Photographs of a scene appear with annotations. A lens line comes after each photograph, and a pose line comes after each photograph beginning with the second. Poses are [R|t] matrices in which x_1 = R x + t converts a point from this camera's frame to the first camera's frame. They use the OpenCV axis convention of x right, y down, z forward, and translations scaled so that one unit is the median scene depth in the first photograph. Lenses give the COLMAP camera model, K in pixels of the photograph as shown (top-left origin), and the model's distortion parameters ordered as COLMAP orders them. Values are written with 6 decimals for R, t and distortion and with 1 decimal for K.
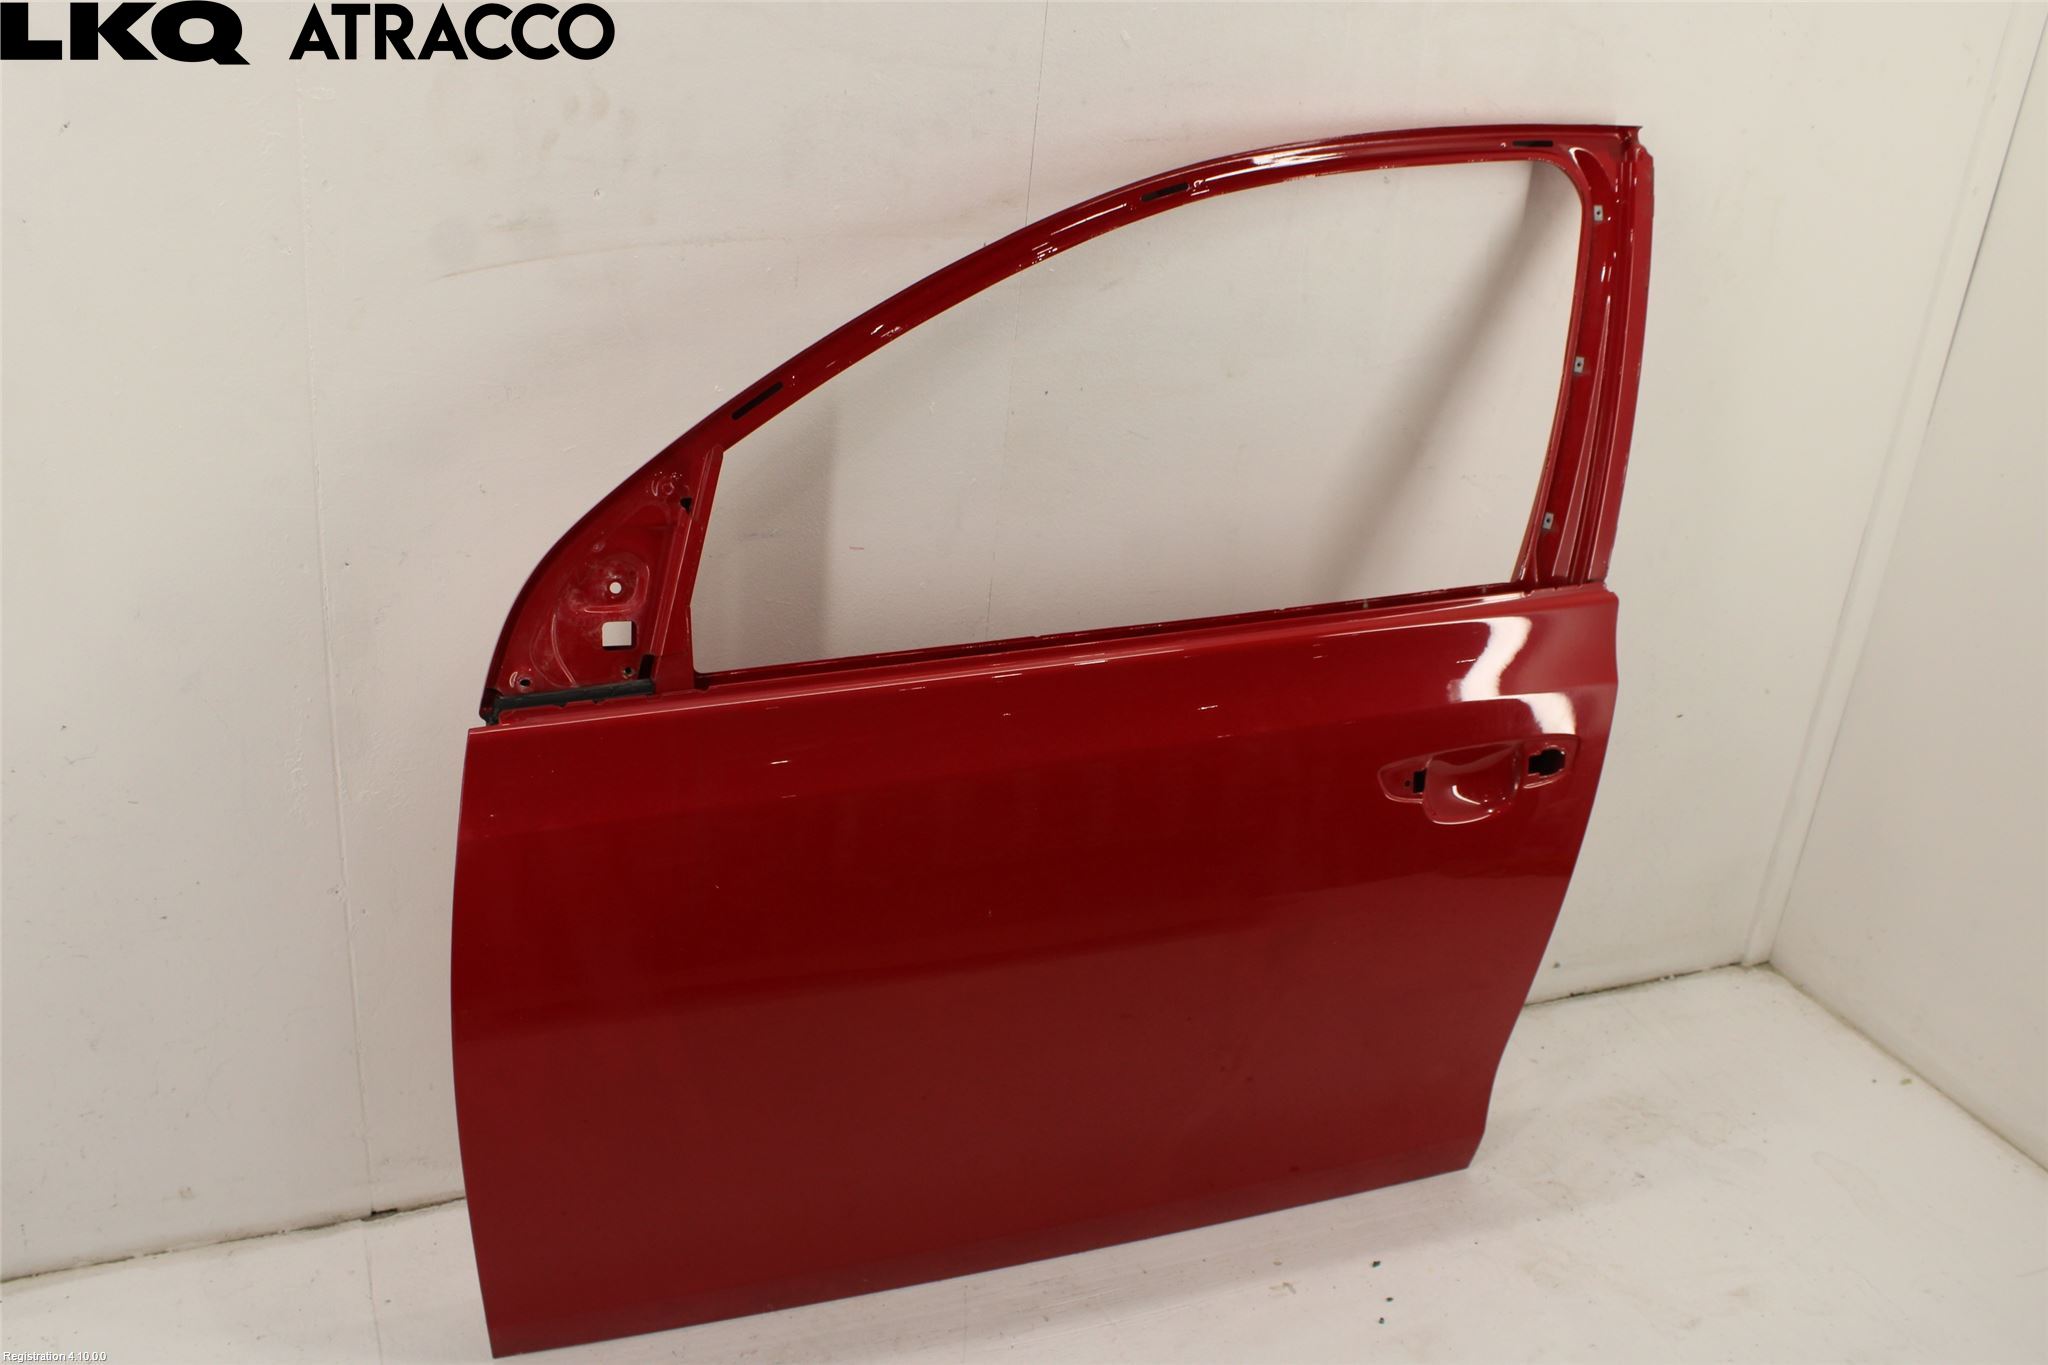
lens RADIAL K [[1785.8, 0, 1022.0], [0, 1785.8, 688.8], [0, 0, 1]] dist [-0.151968, 0.119420]
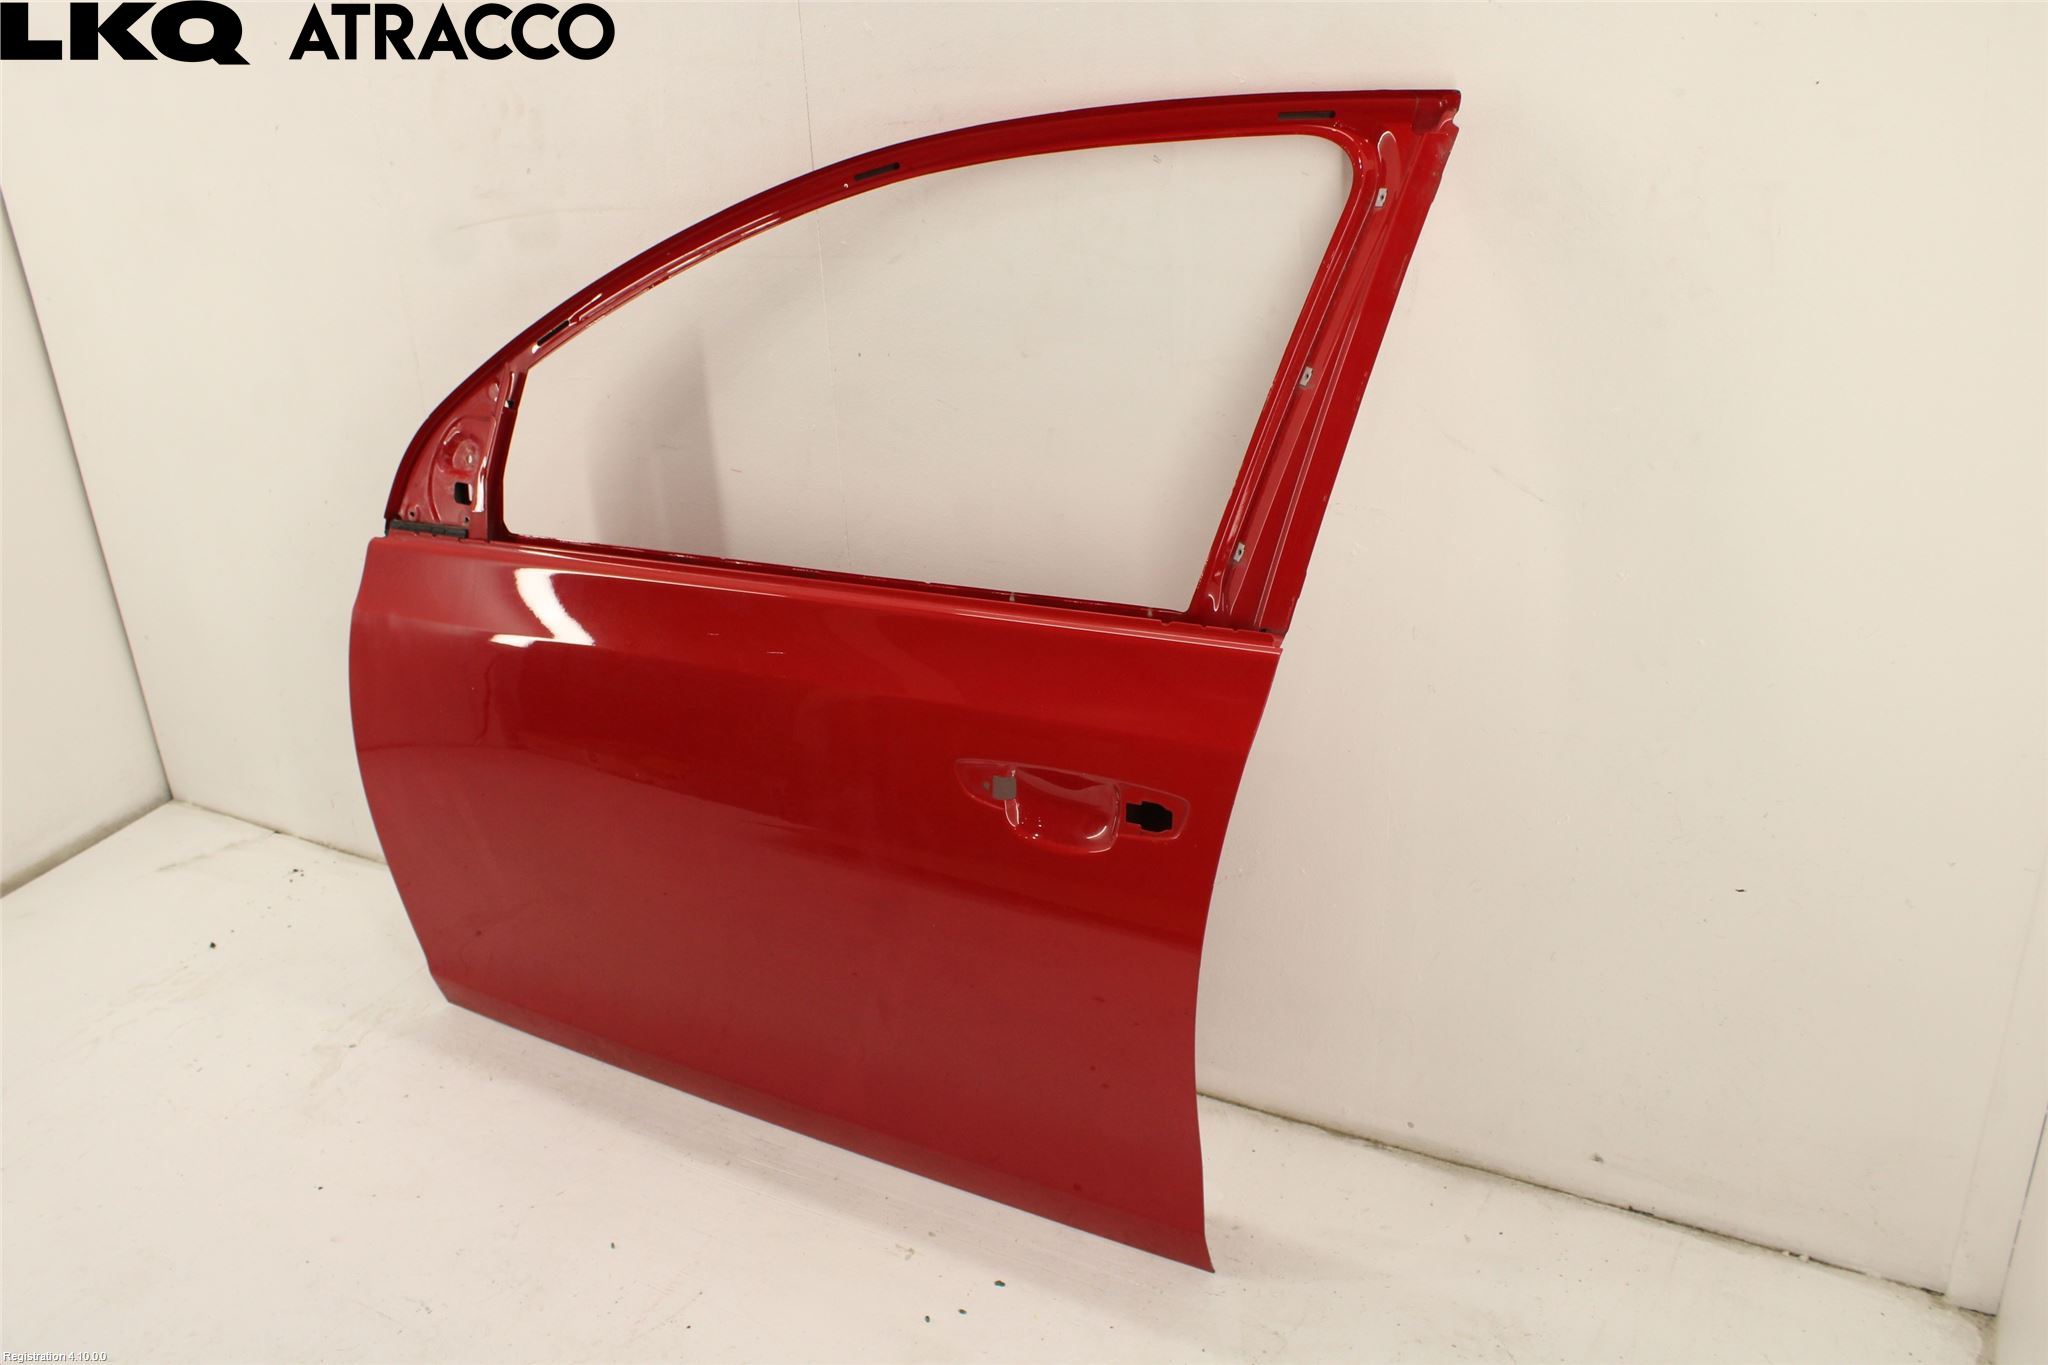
lens RADIAL K [[1785.8, 0, 1026.6], [0, 1785.8, 686.6], [0, 0, 1]] dist [-0.151968, 0.119420]
pose [[0.632703, 0.223070, -0.741570, 0.953836], [-0.218079, 0.970182, 0.105774, -0.107604], [0.743053, 0.094797, 0.662484, 0.375200]]
